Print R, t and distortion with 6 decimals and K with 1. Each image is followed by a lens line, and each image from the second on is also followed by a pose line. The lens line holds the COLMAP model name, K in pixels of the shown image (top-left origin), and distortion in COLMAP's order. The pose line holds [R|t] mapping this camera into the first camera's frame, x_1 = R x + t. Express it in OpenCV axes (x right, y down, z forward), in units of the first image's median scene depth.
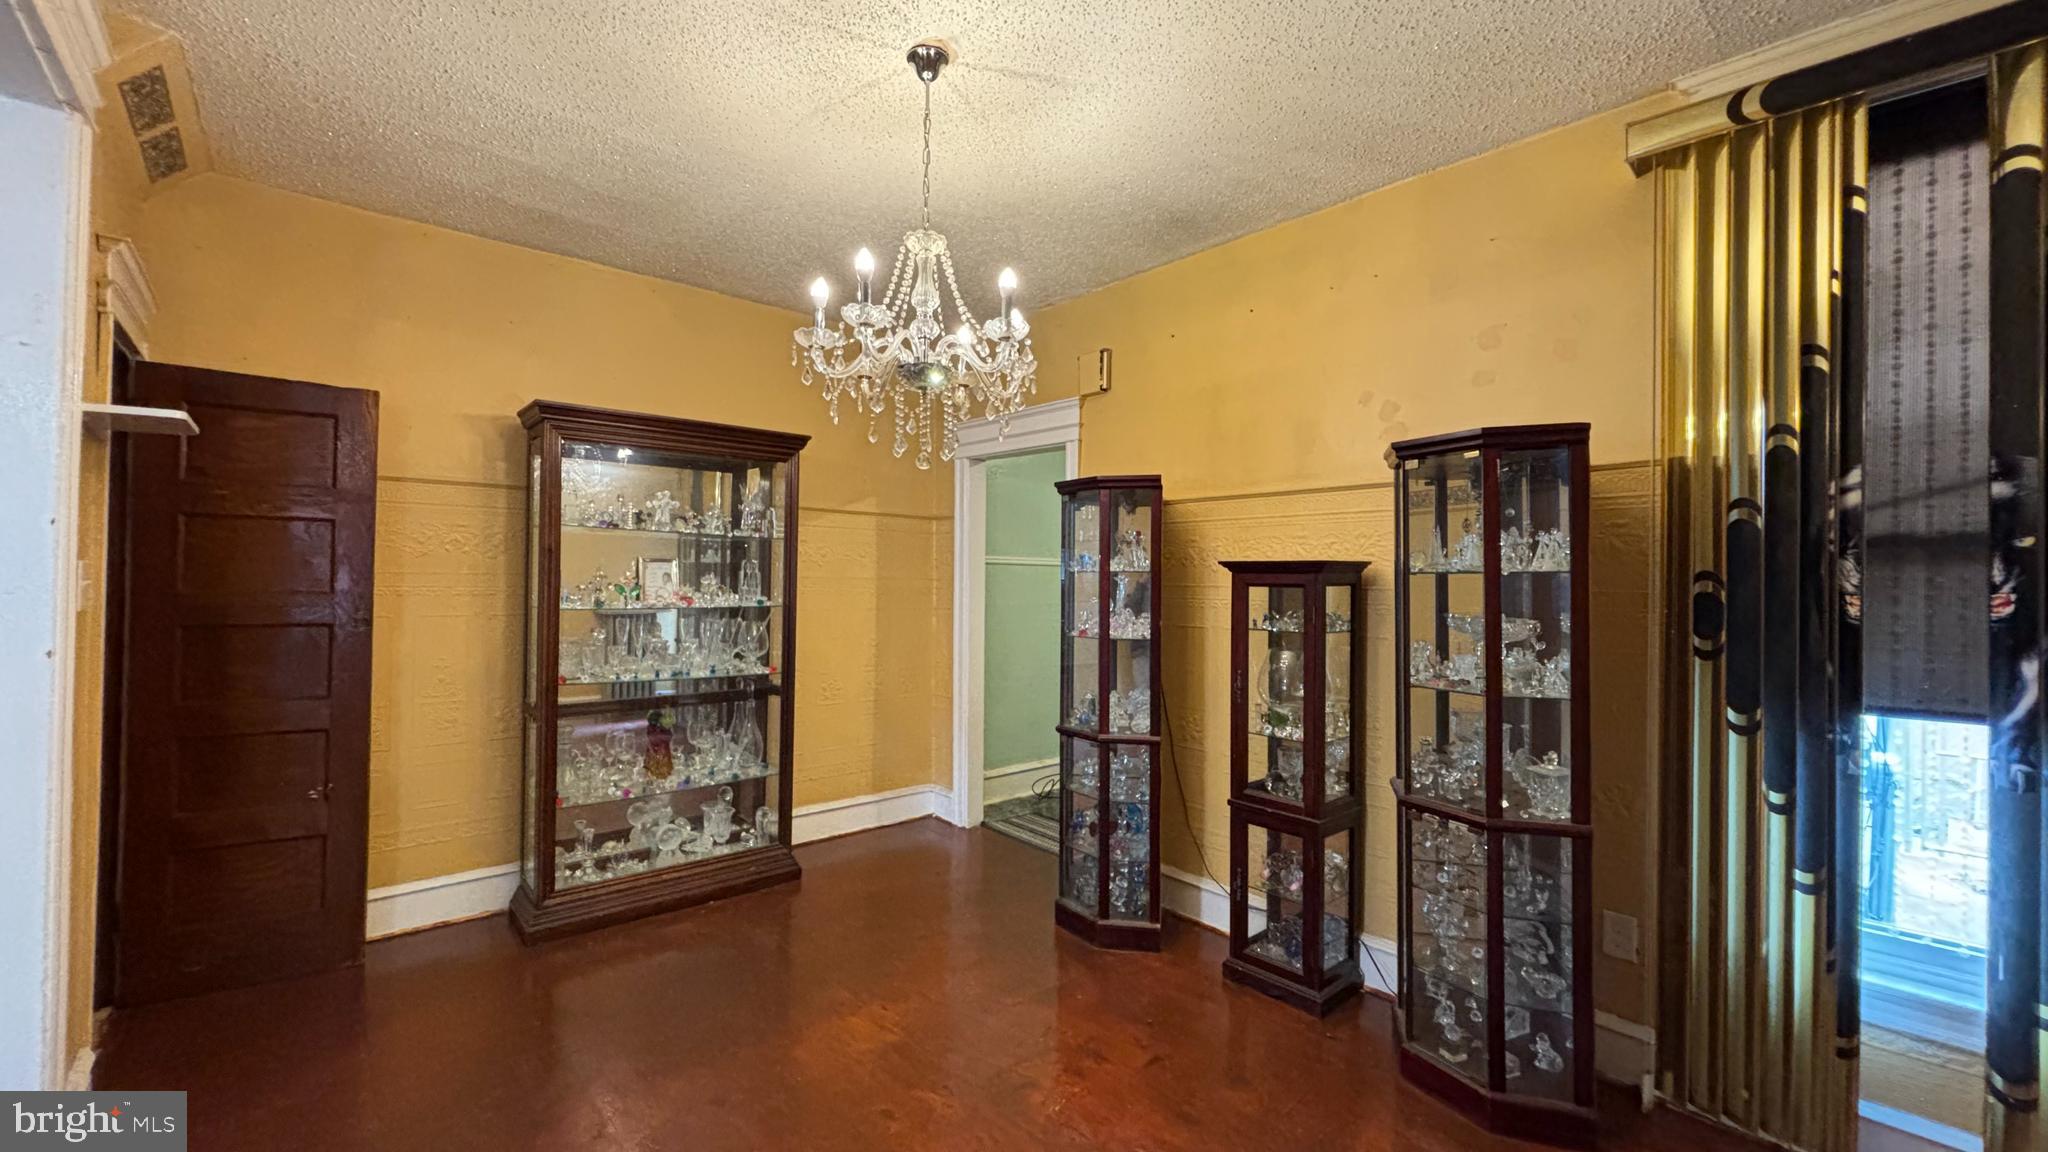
lens RADIAL K [[821.3, 0, 1026.6], [0, 821.3, 573.2], [0, 0, 1]] dist [0.000165, 0.000256]
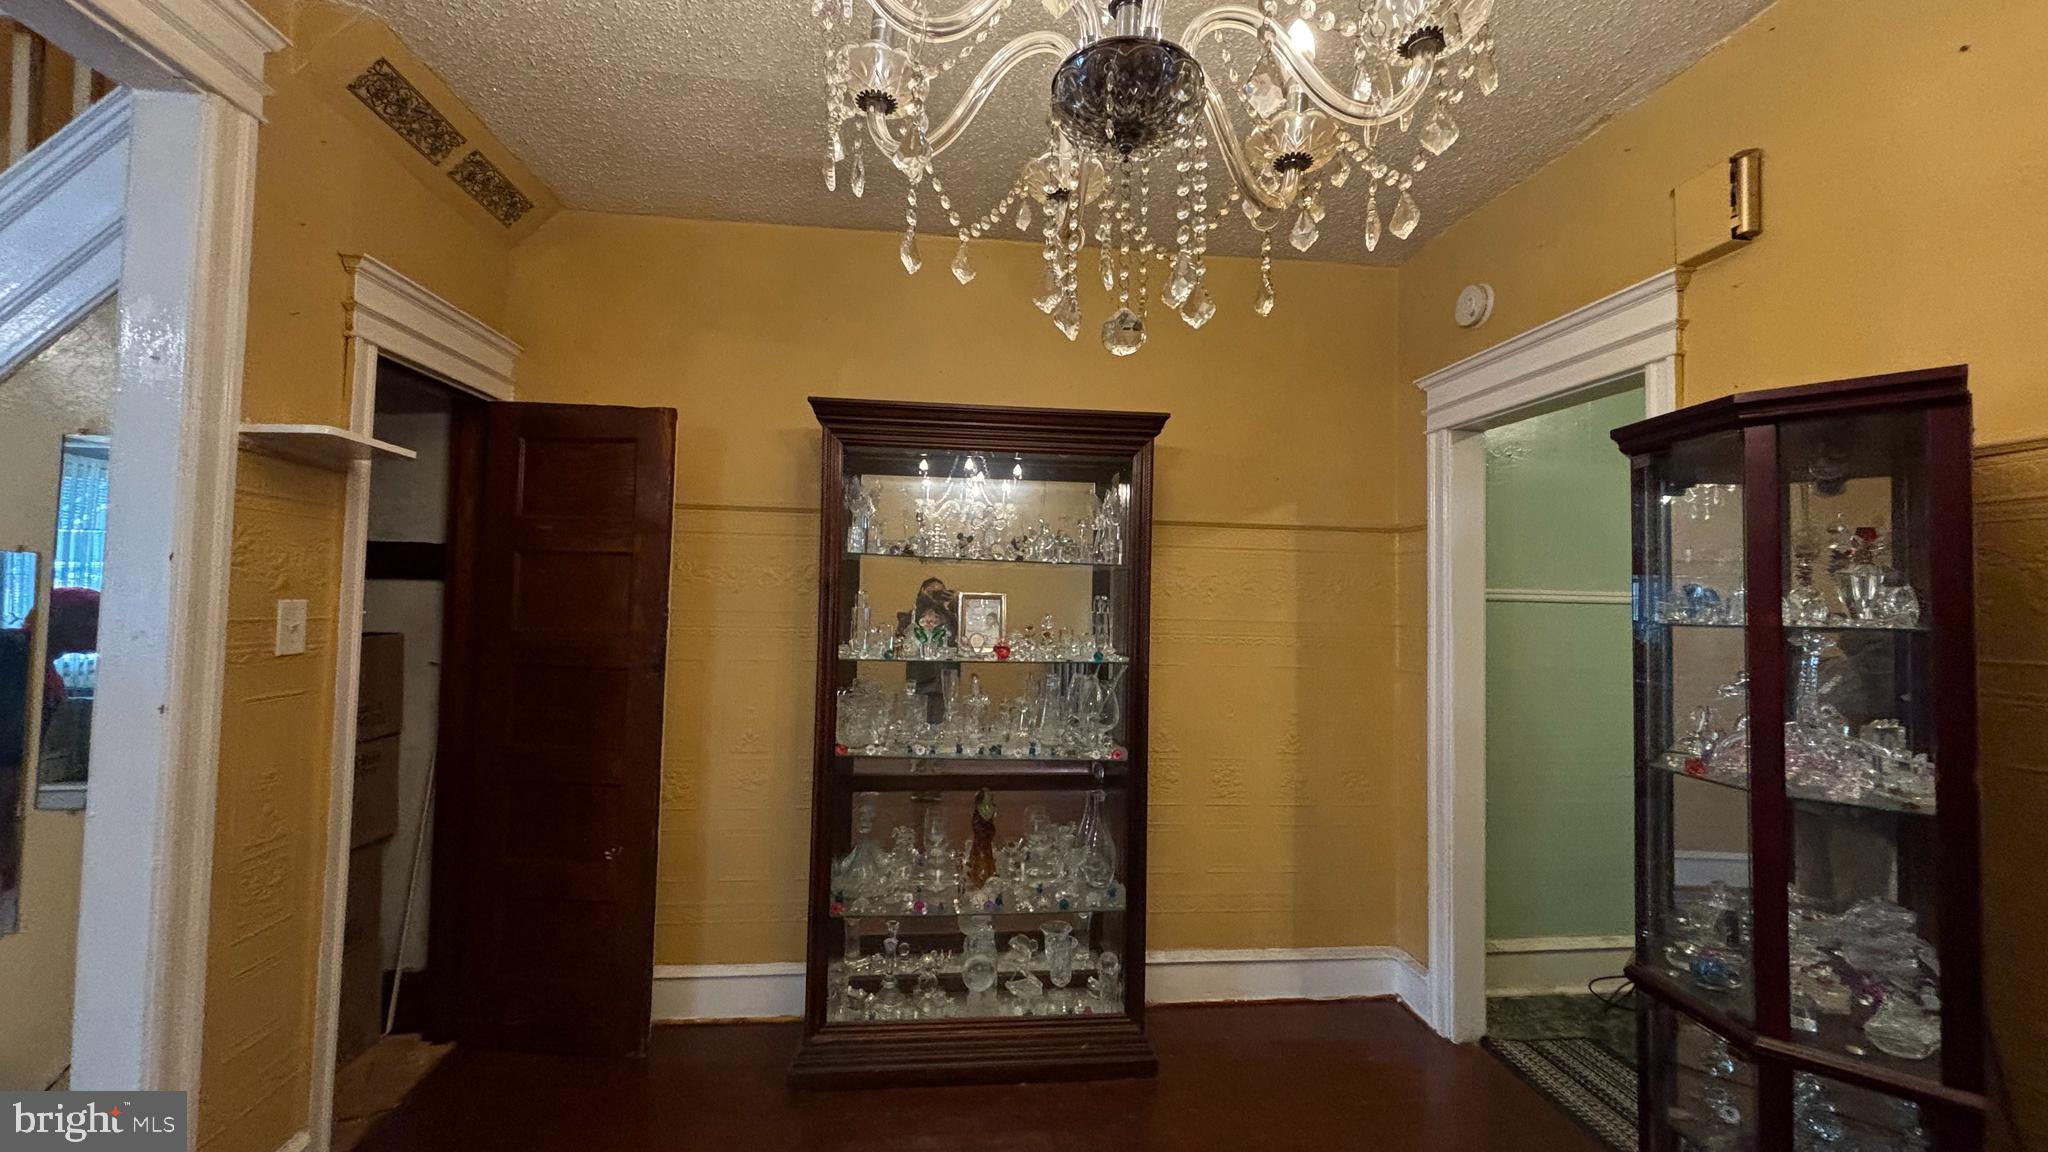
lens RADIAL K [[821.3, 0, 1021.4], [0, 821.3, 573.1], [0, 0, 1]] dist [0.000165, 0.000256]
pose [[0.817891, -0.014960, -0.575179, 0.024339], [-0.007313, 0.999311, -0.036390, -0.010005], [0.575327, 0.033969, 0.817218, 0.392742]]
